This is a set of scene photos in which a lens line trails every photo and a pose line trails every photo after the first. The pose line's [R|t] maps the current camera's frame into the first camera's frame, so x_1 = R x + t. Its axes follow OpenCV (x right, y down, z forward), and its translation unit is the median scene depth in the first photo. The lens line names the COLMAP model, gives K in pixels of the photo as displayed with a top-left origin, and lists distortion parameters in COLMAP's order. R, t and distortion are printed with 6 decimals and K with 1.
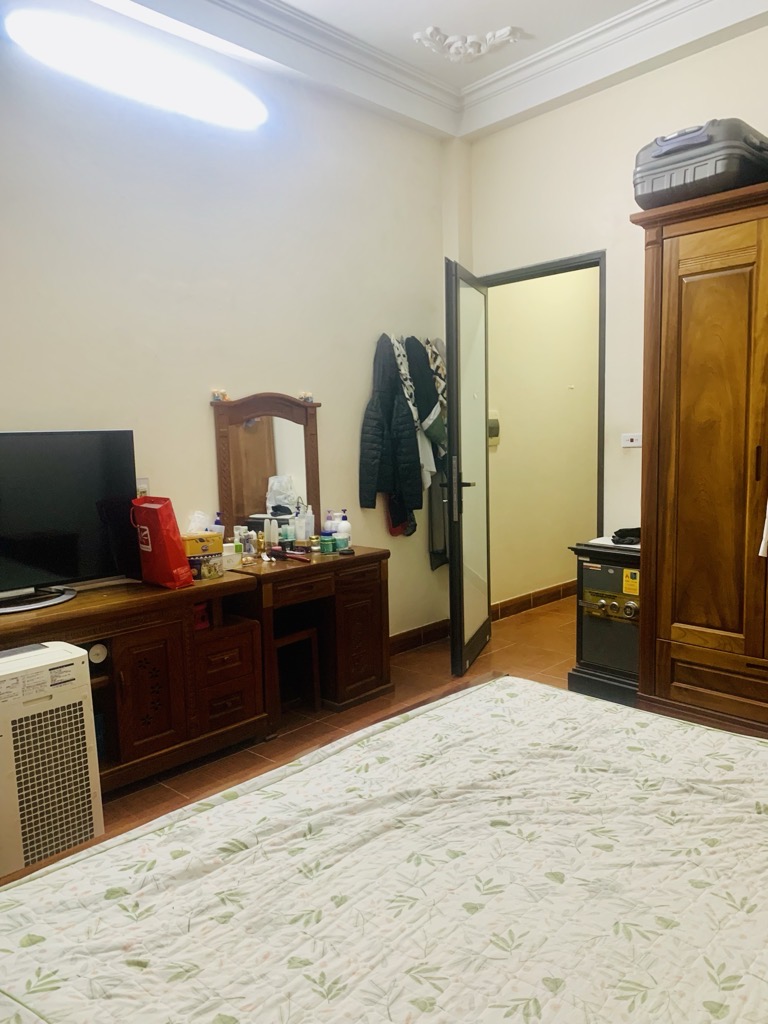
lens RADIAL K [[781.8, 0, 384.0], [0, 781.8, 512.0], [0, 0, 1]] dist [0.015012, 0.004382]
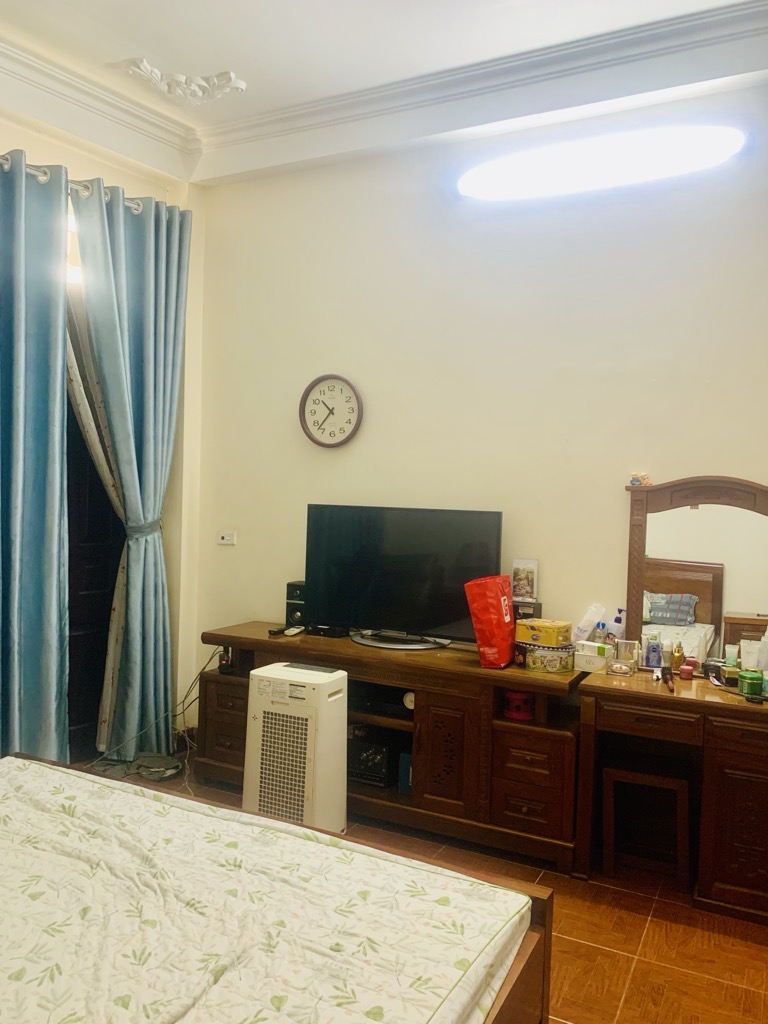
lens RADIAL K [[781.8, 0, 384.0], [0, 781.8, 512.0], [0, 0, 1]] dist [0.015012, 0.004382]
pose [[0.286886, 0.060655, -0.956043, 0.989857], [-0.142016, 0.989659, 0.020172, -0.156661], [0.947379, 0.129986, 0.292533, 0.827350]]
